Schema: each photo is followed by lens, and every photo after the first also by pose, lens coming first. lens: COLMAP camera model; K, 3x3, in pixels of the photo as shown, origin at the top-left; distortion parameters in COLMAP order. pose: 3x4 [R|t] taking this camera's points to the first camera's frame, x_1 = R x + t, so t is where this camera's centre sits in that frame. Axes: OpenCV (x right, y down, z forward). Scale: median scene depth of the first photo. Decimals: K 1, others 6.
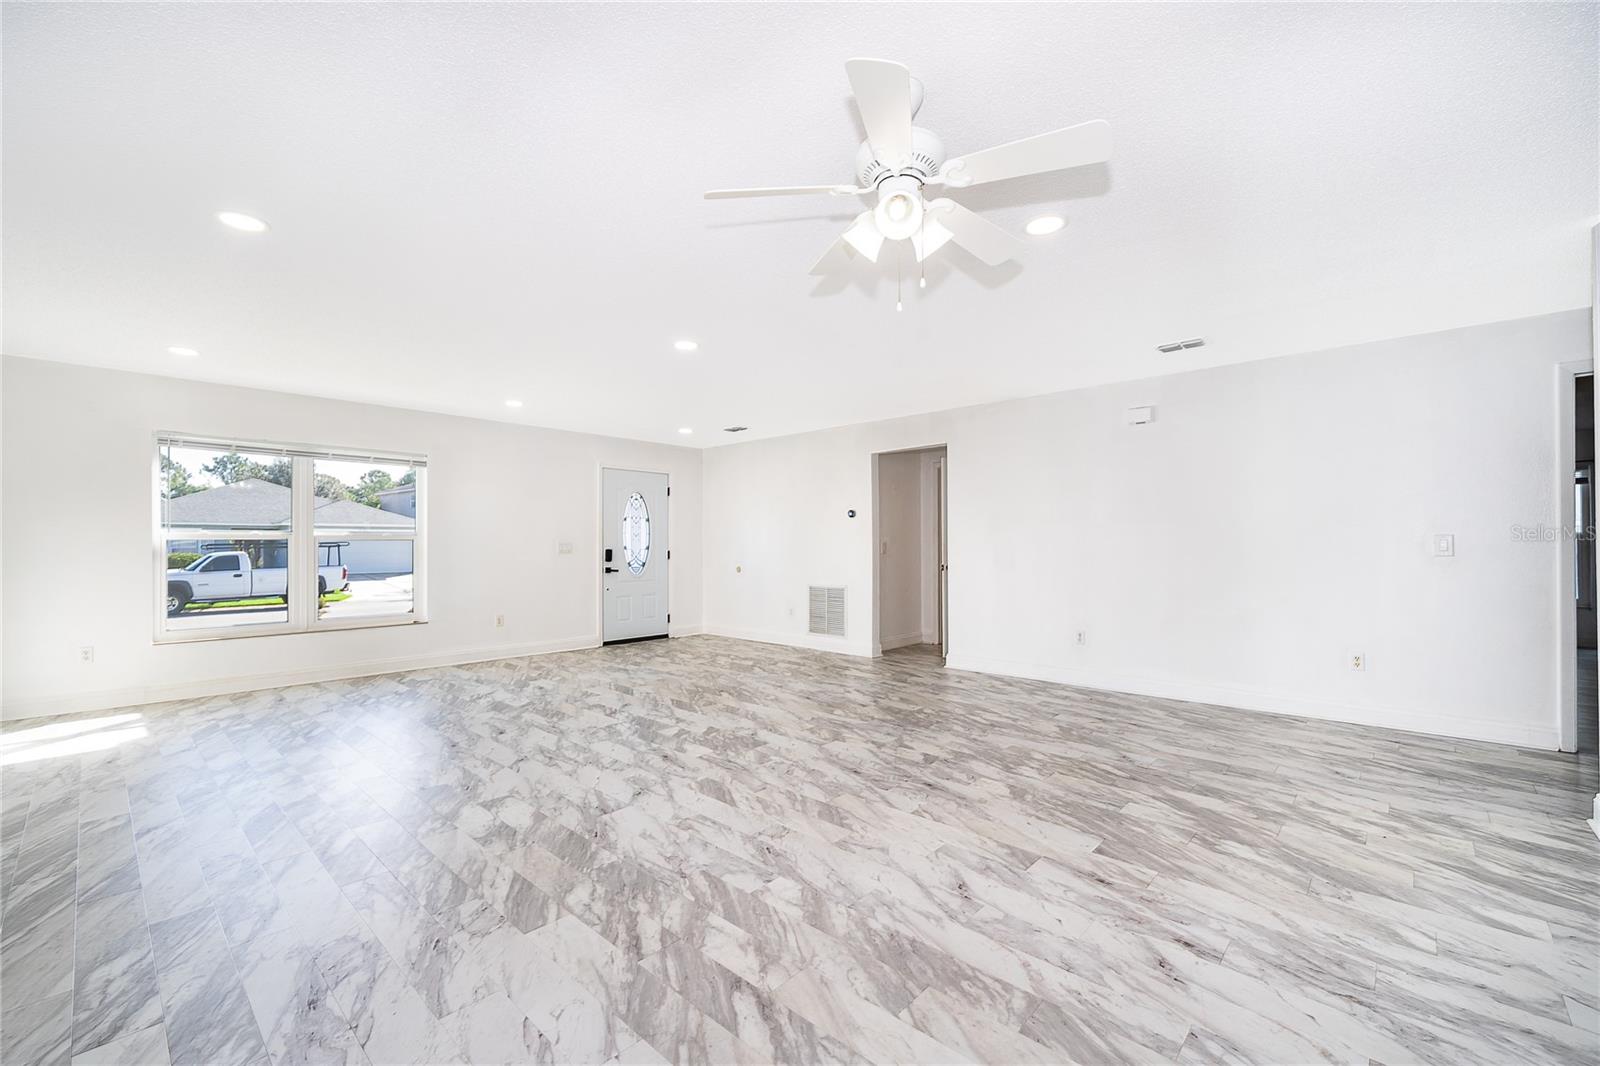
lens RADIAL K [[652.2, 0, 799.4], [0, 652.2, 543.1], [0, 0, 1]] dist [-0.001153, 0.000075]
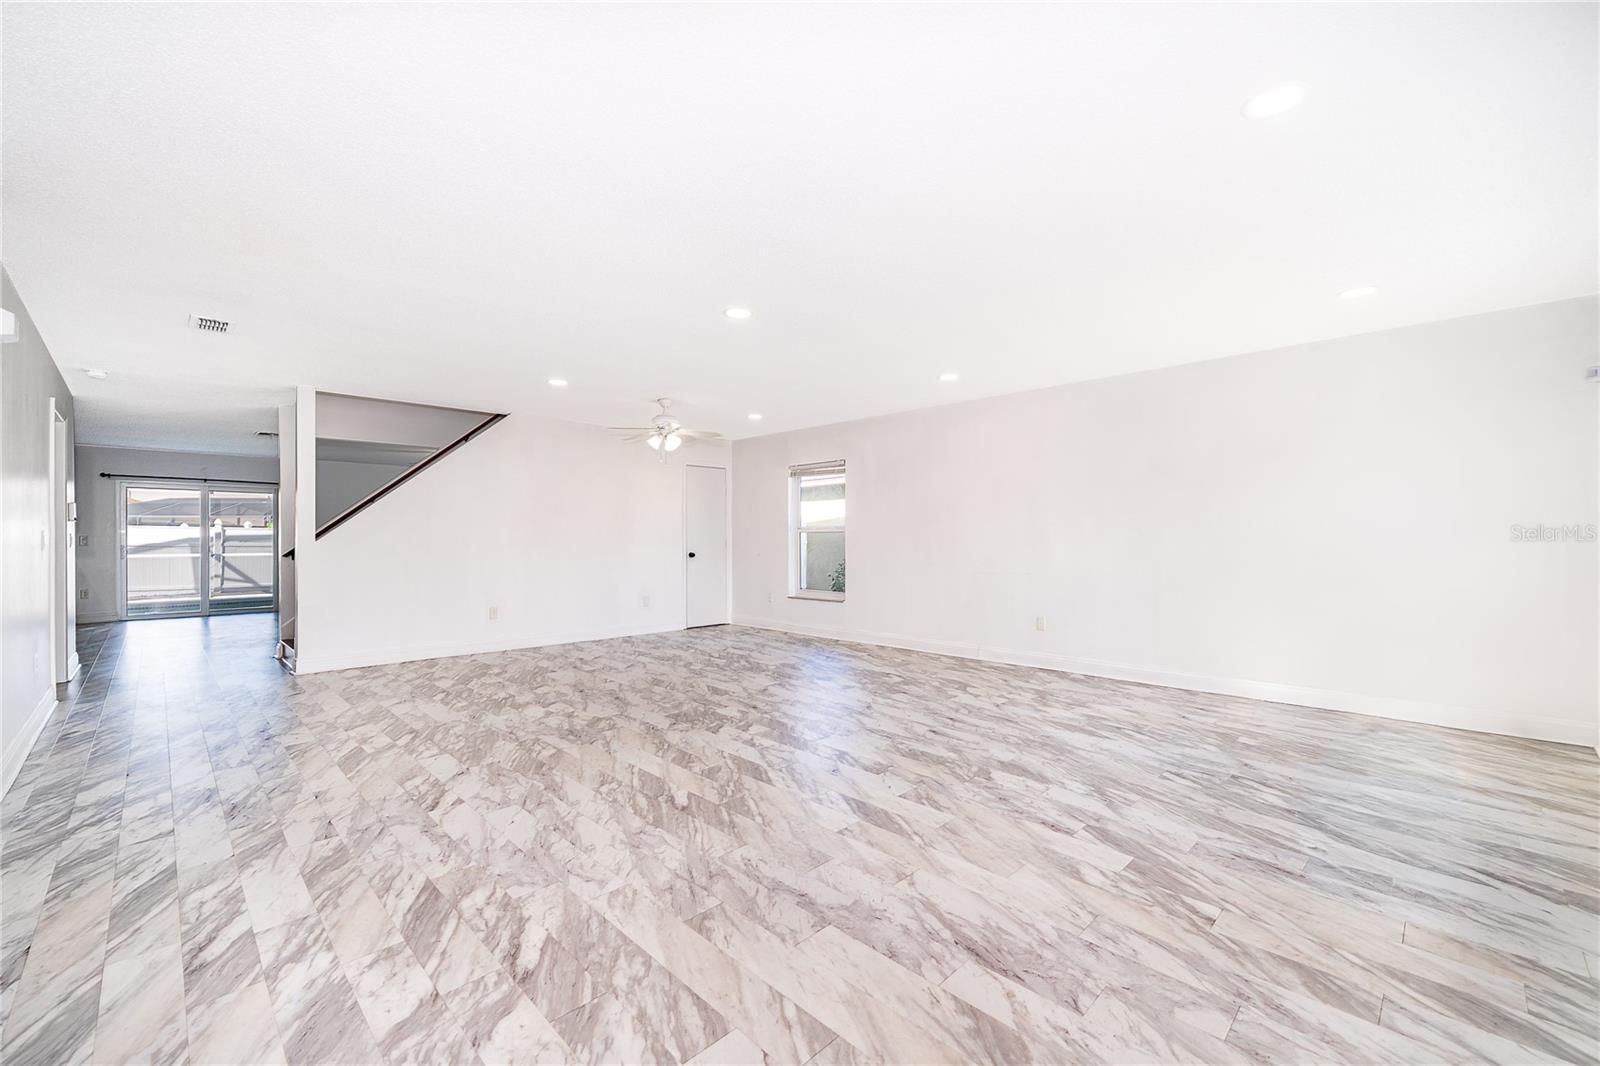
lens RADIAL K [[652.2, 0, 799.4], [0, 652.2, 543.1], [0, 0, 1]] dist [-0.001153, 0.000075]
pose [[-0.998996, 0.005577, 0.044457, -0.301716], [0.005551, 0.999984, -0.000723, 0.015106], [-0.044460, -0.000476, -0.999011, 1.939606]]
